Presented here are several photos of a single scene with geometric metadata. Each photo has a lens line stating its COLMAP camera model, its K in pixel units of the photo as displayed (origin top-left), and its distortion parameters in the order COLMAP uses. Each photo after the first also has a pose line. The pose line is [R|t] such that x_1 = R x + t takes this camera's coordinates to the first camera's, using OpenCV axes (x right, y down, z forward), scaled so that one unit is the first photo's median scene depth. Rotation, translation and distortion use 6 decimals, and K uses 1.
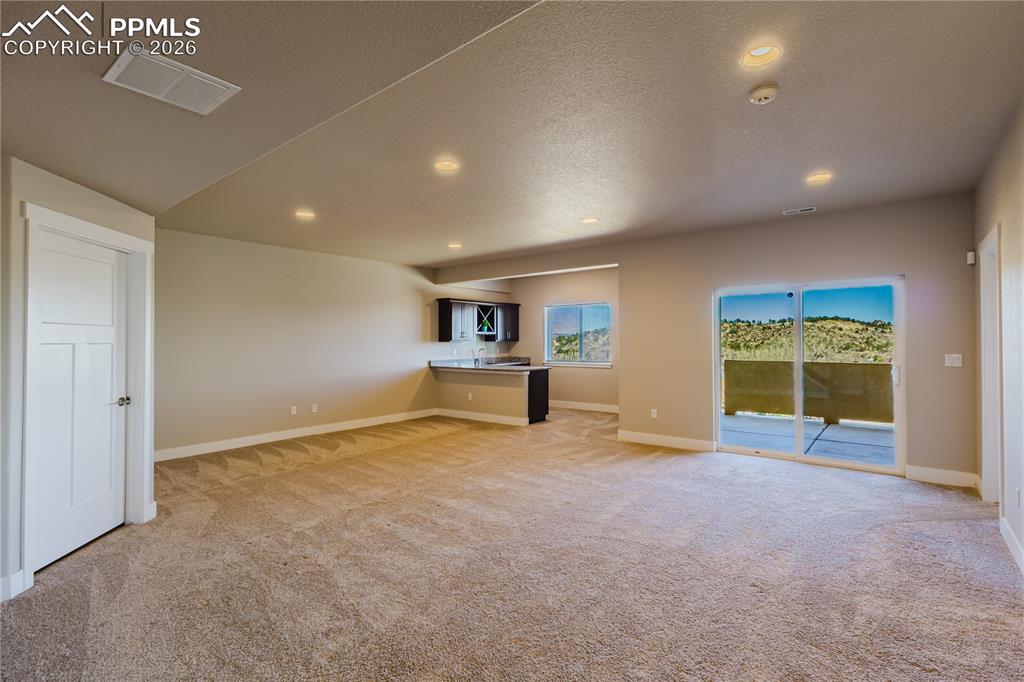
lens RADIAL K [[482.0, 0, 512.8], [0, 482.0, 331.9], [0, 0, 1]] dist [-0.000131, 0.000493]
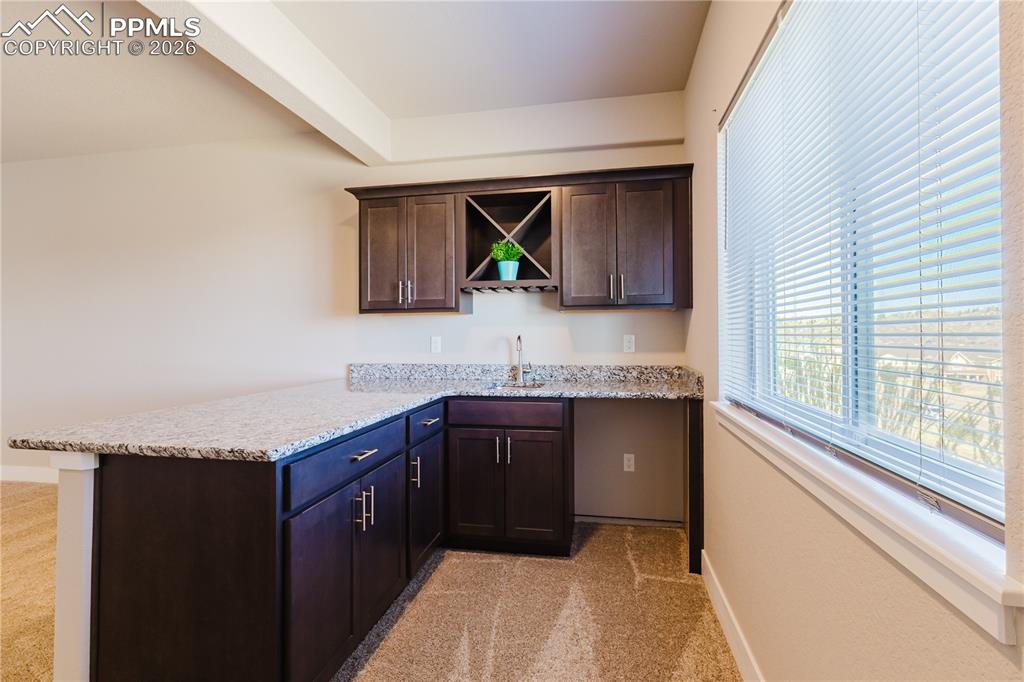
lens RADIAL K [[482.0, 0, 512.8], [0, 482.0, 331.9], [0, 0, 1]] dist [-0.000131, 0.000493]
pose [[0.459042, -0.000437, -0.888415, 0.205318], [0.015646, 0.999849, 0.007592, 0.029375], [0.888277, -0.017386, 0.458979, 0.825847]]
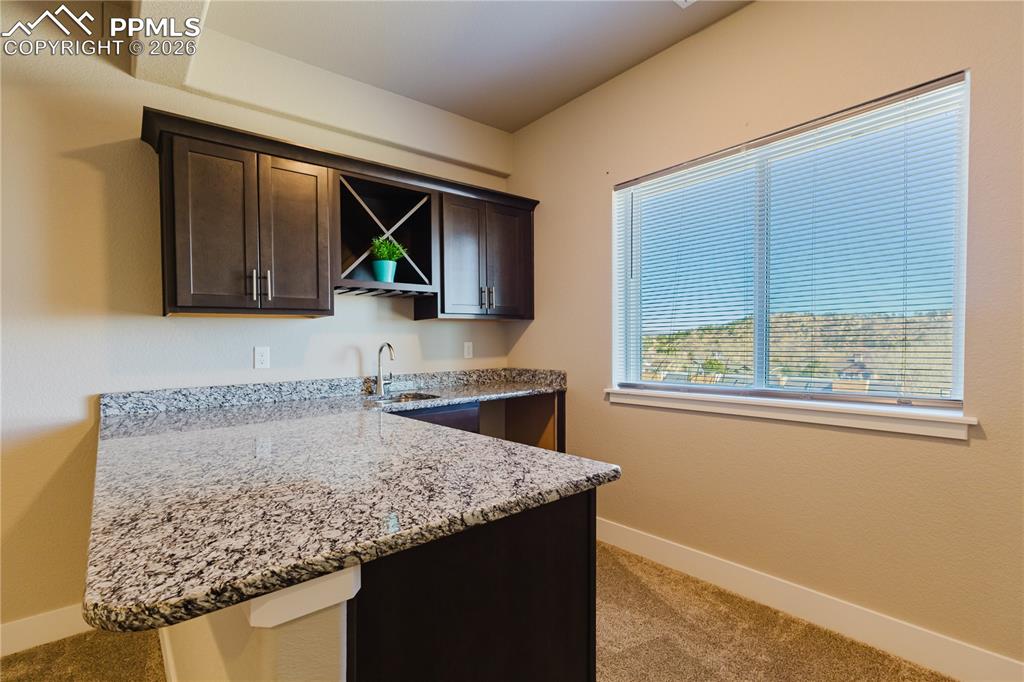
lens RADIAL K [[479.5, 0, 516.7], [0, 479.5, 347.8], [0, 0, 1]] dist [0.000477, 0.000087]
pose [[0.981466, -0.006125, -0.191541, 0.064378], [0.012448, 0.999416, 0.031824, 0.028663], [0.191234, -0.033618, 0.980969, 0.714751]]
